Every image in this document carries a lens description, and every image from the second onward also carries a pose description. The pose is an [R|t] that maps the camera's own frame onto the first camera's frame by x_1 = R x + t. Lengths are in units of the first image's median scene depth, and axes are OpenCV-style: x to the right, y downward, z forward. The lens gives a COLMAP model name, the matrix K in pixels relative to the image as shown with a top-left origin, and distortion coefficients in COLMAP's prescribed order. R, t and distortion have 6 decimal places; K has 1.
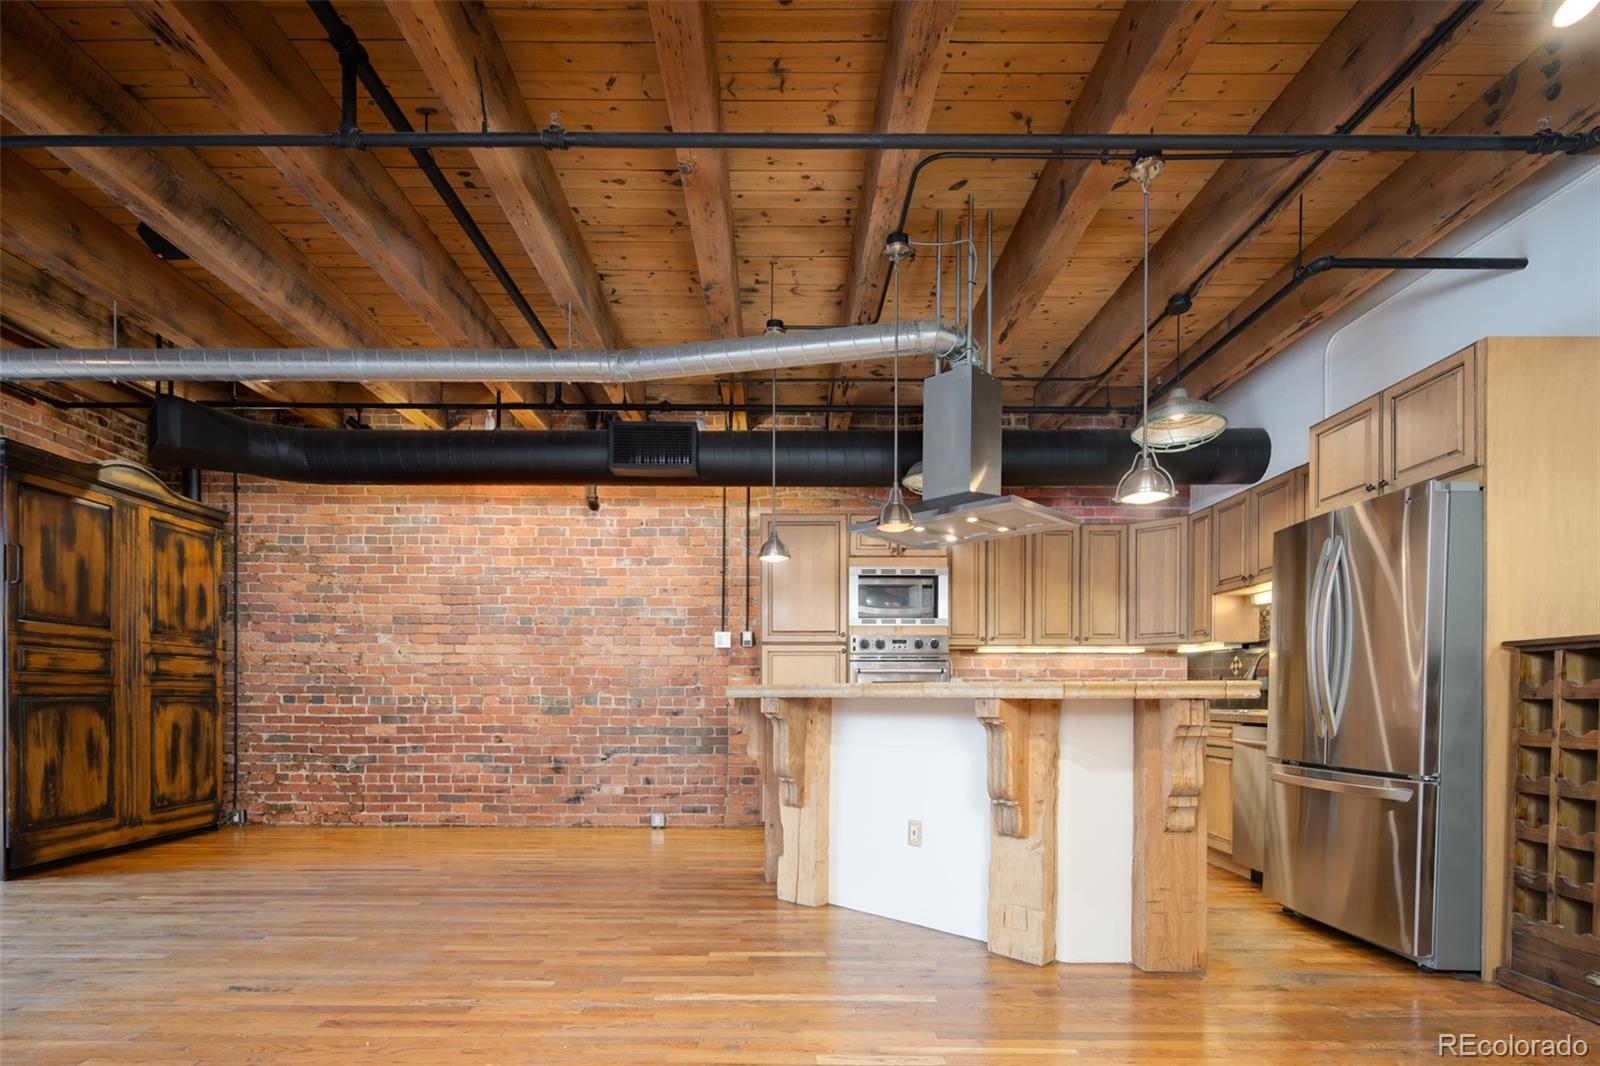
lens RADIAL K [[789.3, 0, 776.3], [0, 789.3, 715.0], [0, 0, 1]] dist [0.001297, -0.002848]
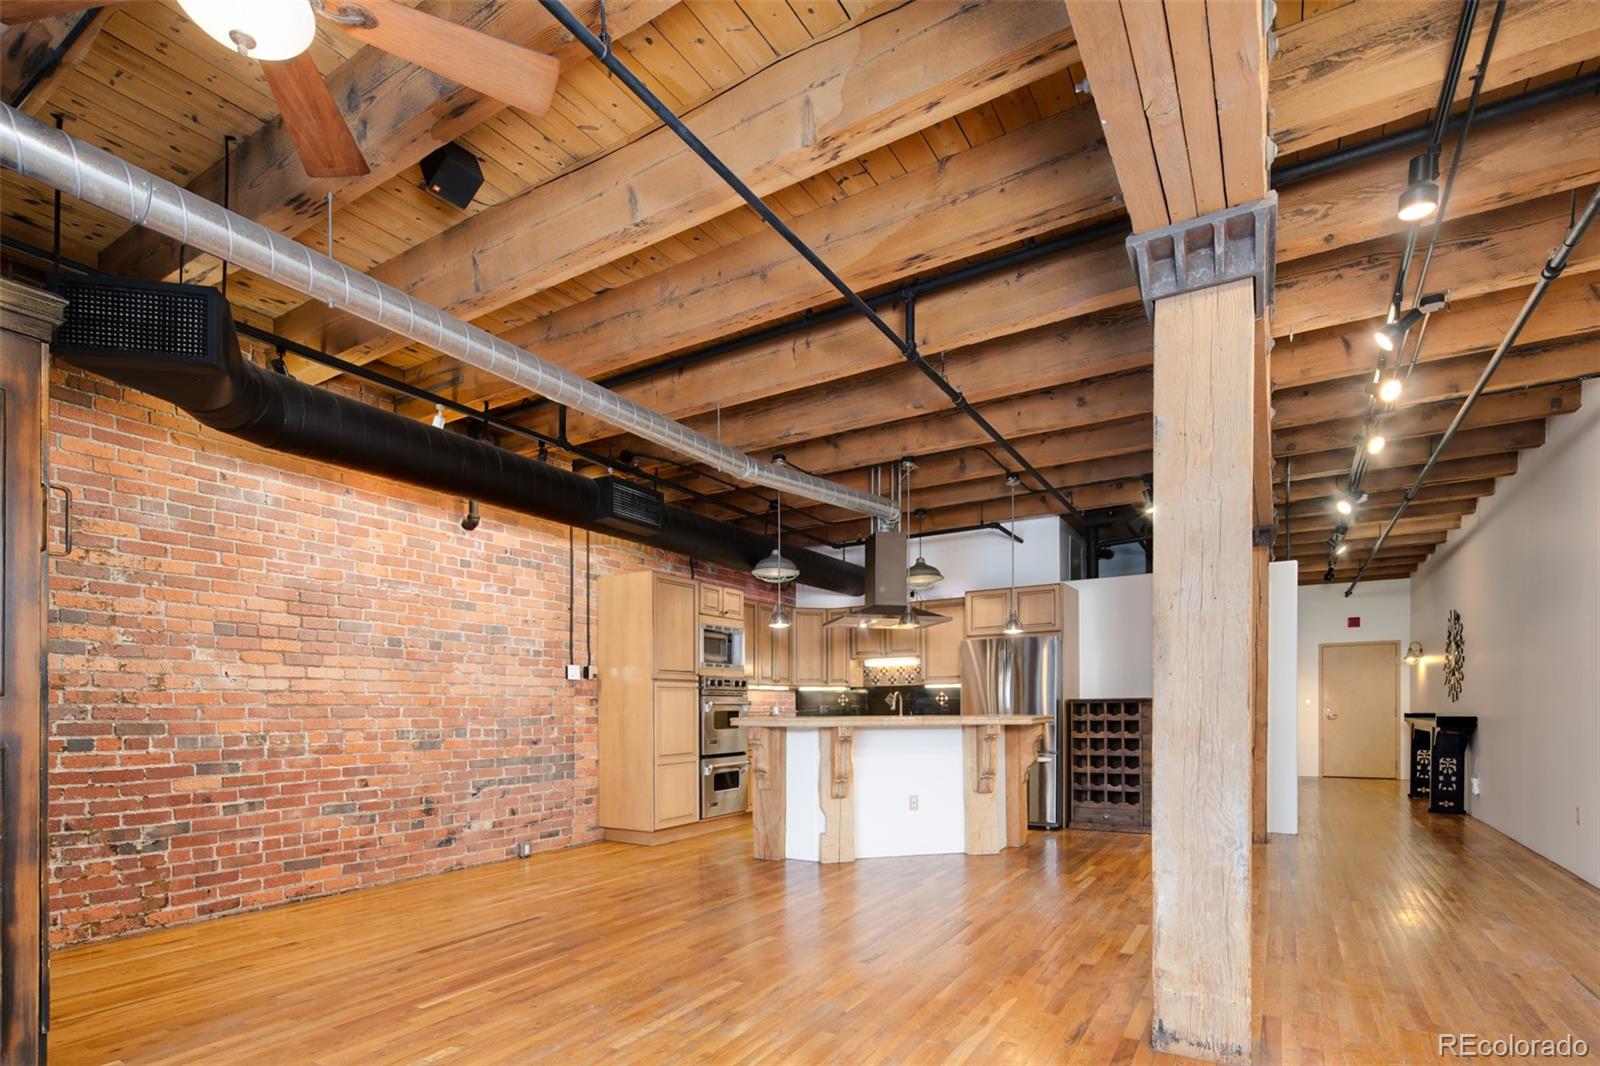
lens RADIAL K [[789.3, 0, 806.3], [0, 789.3, 720.3], [0, 0, 1]] dist [0.001297, -0.002848]
pose [[0.513199, -0.018560, 0.858069, -0.826411], [0.026618, 0.999629, 0.005702, -0.027532], [-0.857857, 0.019913, 0.513503, 0.177426]]
